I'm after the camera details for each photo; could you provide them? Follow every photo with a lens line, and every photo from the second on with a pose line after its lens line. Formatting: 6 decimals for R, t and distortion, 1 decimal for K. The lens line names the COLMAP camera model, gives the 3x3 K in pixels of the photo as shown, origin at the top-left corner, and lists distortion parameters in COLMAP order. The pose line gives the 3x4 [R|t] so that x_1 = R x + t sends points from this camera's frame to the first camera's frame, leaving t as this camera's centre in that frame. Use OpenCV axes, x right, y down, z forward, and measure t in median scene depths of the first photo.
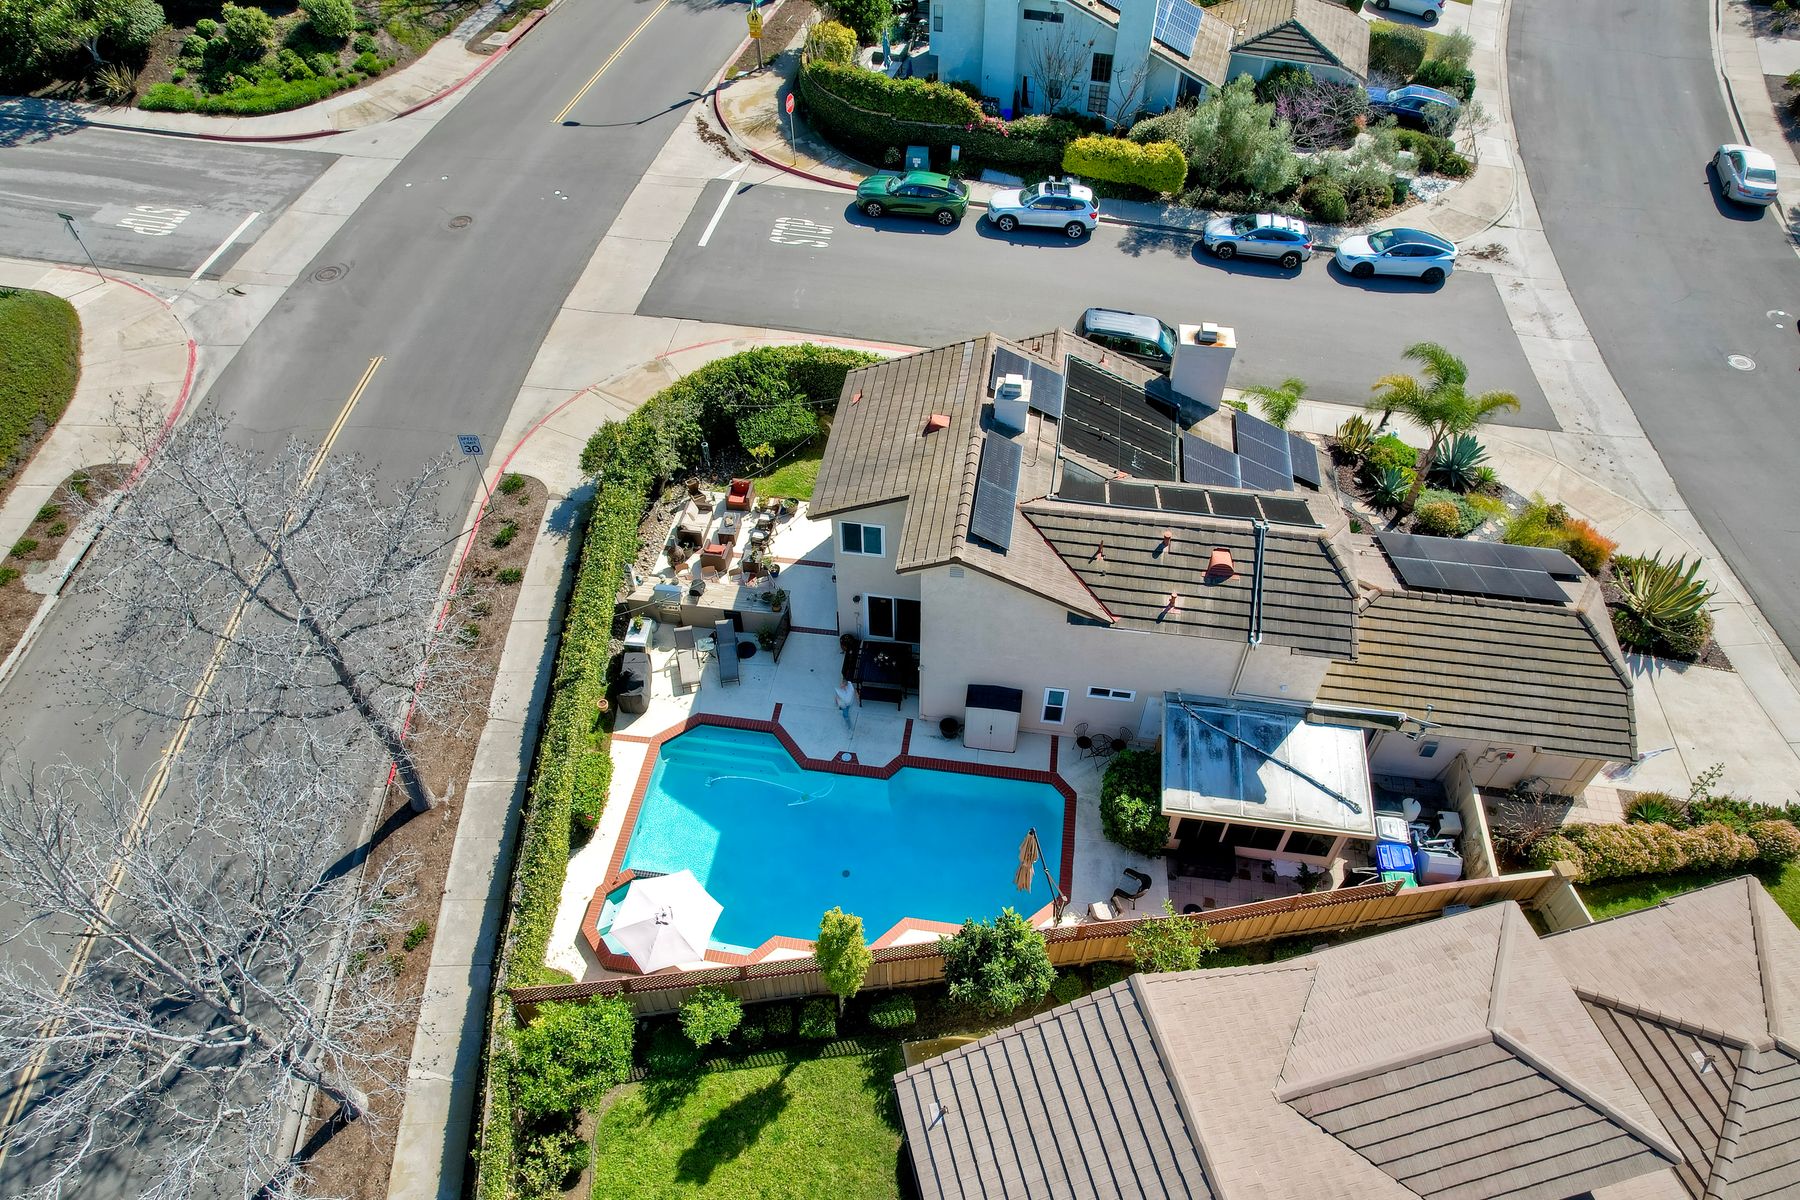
lens RADIAL K [[1150.6, 0, 906.3], [0, 1150.6, 631.7], [0, 0, 1]] dist [-0.078223, 0.063629]
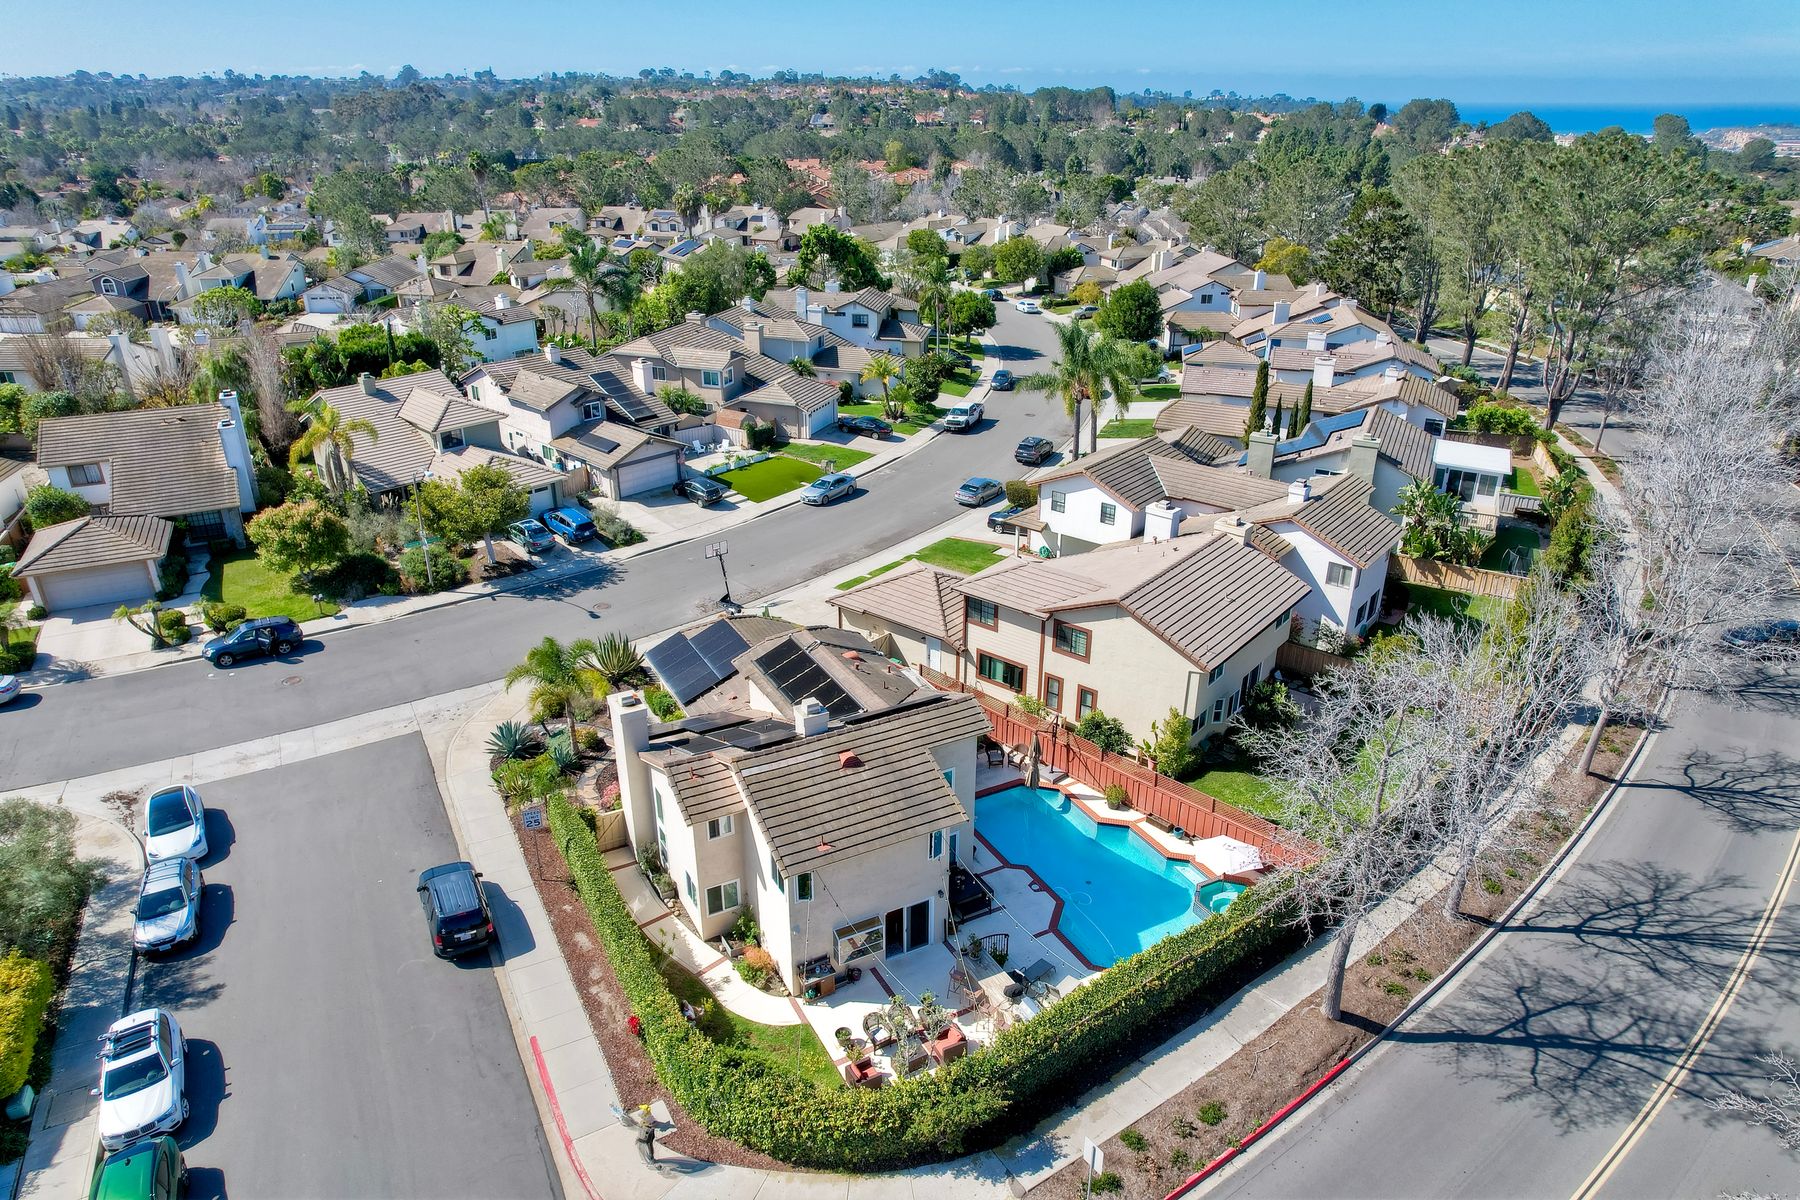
lens RADIAL K [[1138.2, 0, 897.3], [0, 1138.2, 625.6], [0, 0, 1]] dist [-0.062852, 0.060117]
pose [[-0.588128, -0.345012, 0.731486, -0.540581], [0.622498, 0.384311, 0.681763, -0.662360], [-0.516335, 0.856313, -0.011254, 0.566754]]
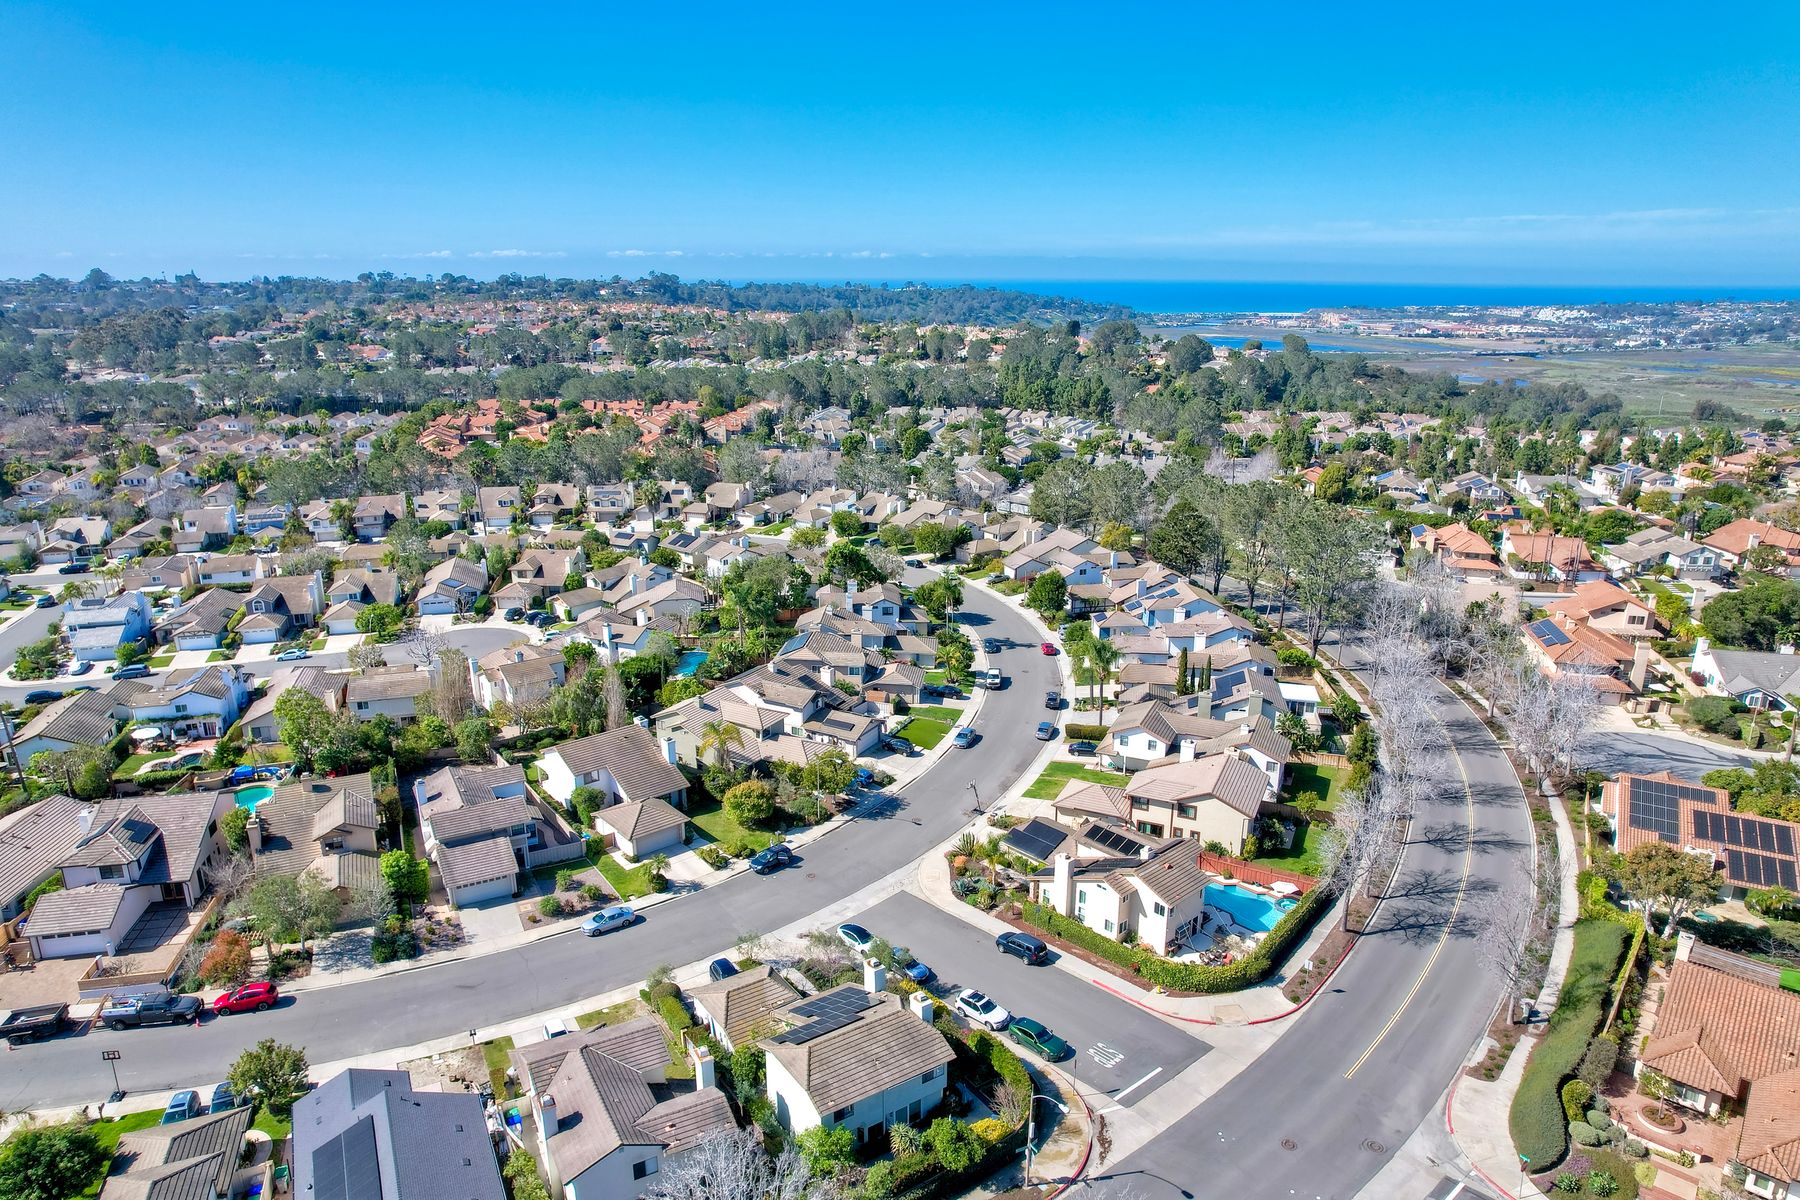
lens RADIAL K [[1150.6, 0, 906.3], [0, 1150.6, 631.7], [0, 0, 1]] dist [-0.078223, 0.063629]
pose [[-0.775188, -0.190085, 0.602455, -0.805671], [0.484622, 0.432826, 0.760134, -2.160959], [-0.405248, 0.881209, -0.243403, 0.985429]]
